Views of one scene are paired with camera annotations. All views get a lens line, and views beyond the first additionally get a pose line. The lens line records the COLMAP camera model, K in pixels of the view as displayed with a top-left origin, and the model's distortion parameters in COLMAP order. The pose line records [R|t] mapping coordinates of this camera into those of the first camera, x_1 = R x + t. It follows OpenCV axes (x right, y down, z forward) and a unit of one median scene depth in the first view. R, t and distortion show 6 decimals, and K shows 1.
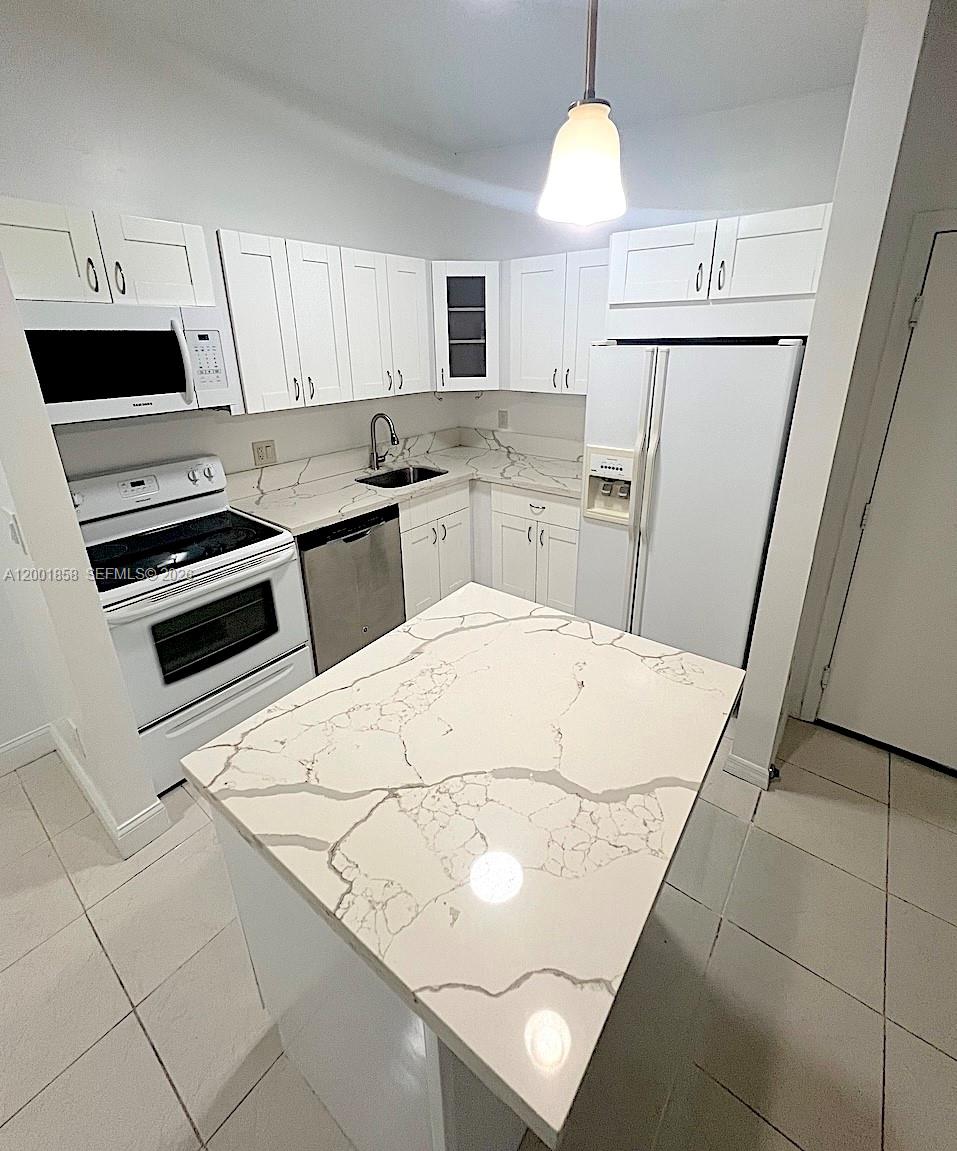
lens RADIAL K [[508.7, 0, 471.8], [0, 508.7, 518.0], [0, 0, 1]] dist [0.015306, 0.000148]
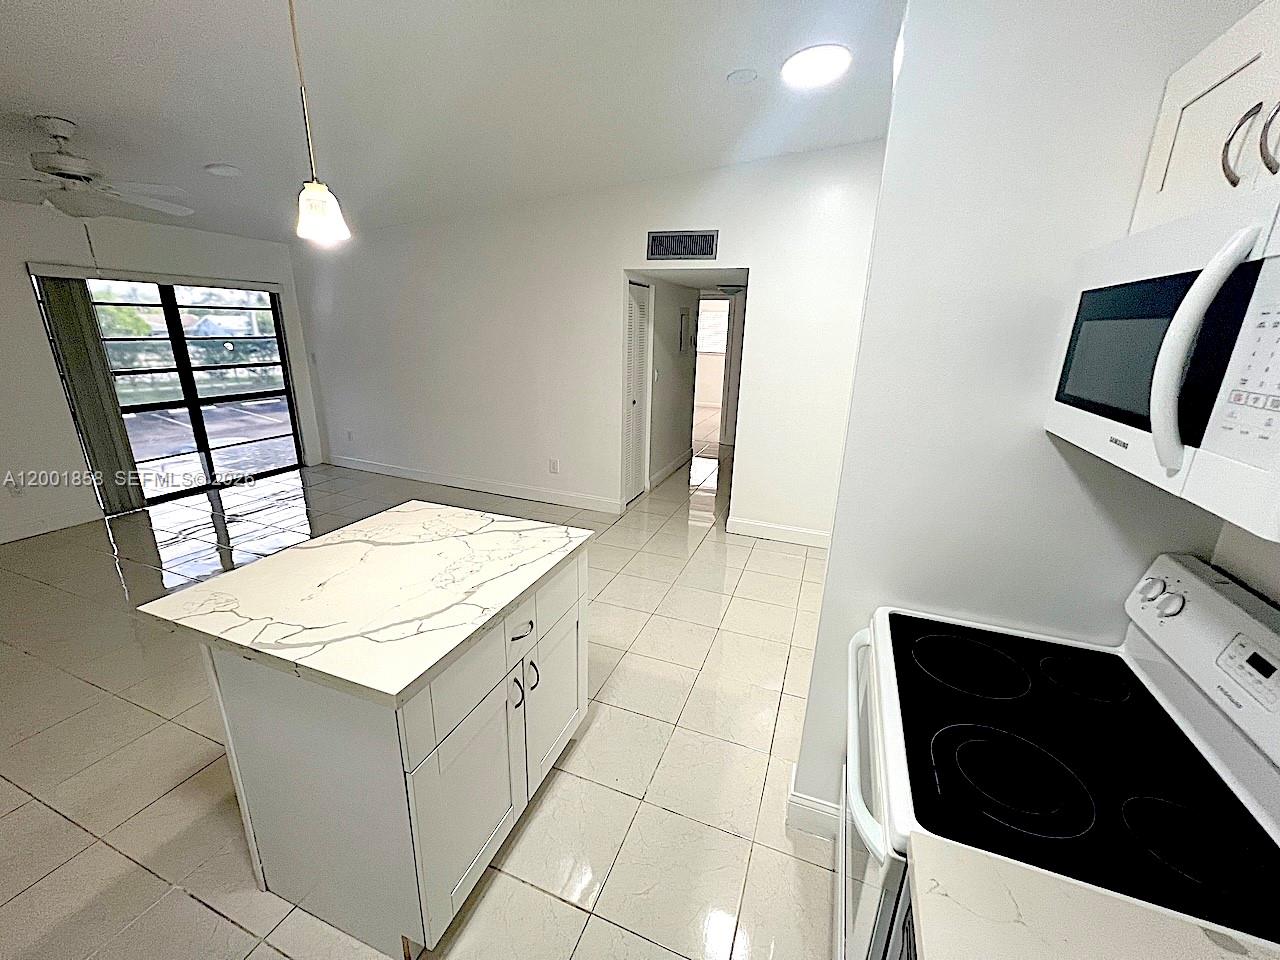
lens RADIAL K [[511.5, 0, 637.7], [0, 511.5, 478.1], [0, 0, 1]] dist [0.001344, -0.000133]
pose [[-0.956191, 0.077433, -0.282317, -0.091654], [-0.105418, 0.808607, 0.578828, -0.337781], [0.273104, 0.583231, -0.765020, 1.024335]]
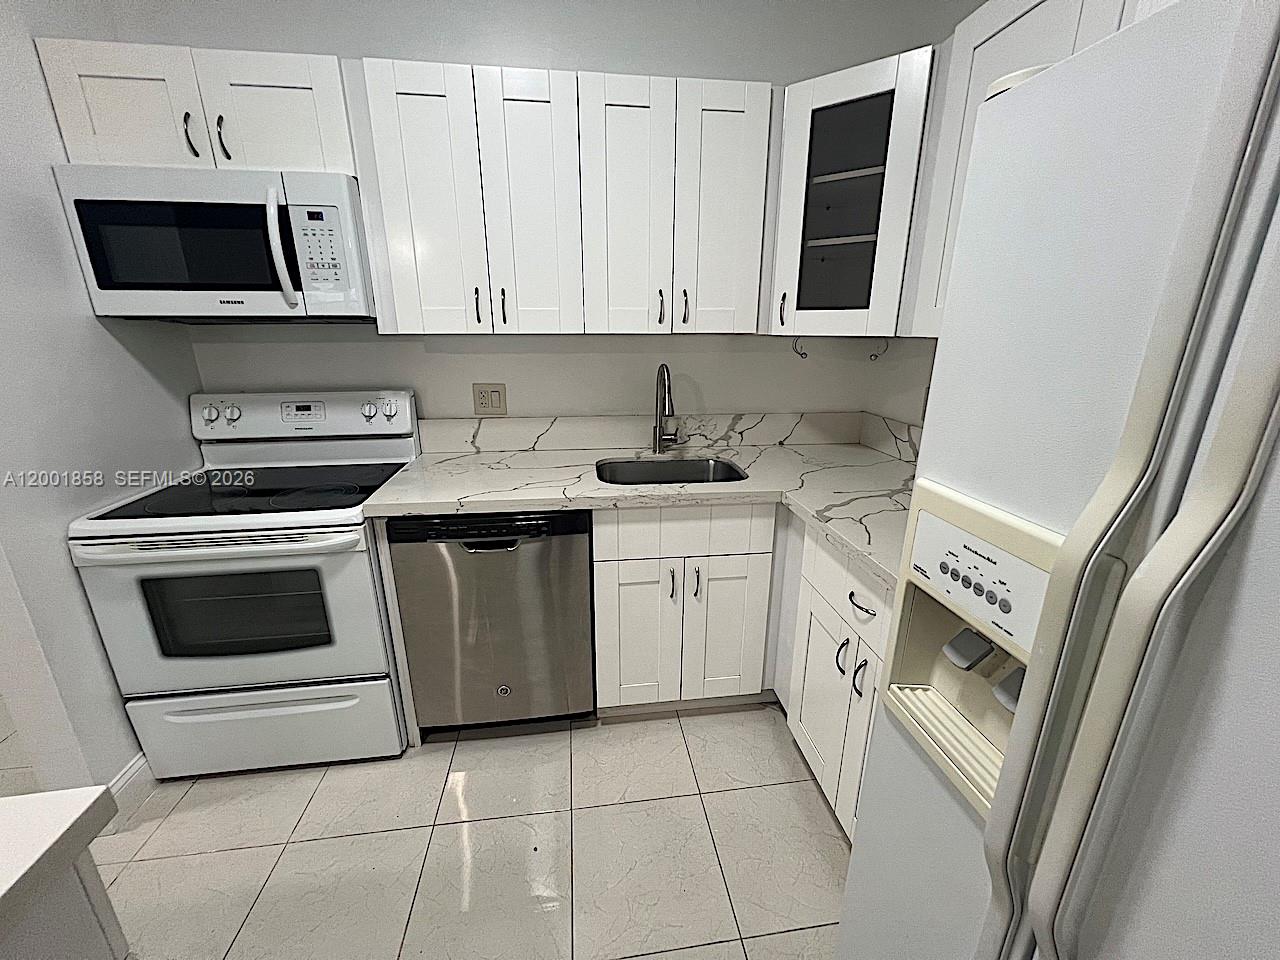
lens RADIAL K [[511.5, 0, 638.3], [0, 511.5, 482.5], [0, 0, 1]] dist [0.001344, -0.000133]
pose [[0.724096, 0.218491, -0.654176, 0.310742], [-0.241814, 0.968712, 0.055883, -0.122291], [0.645918, 0.117724, 0.754275, 0.693454]]
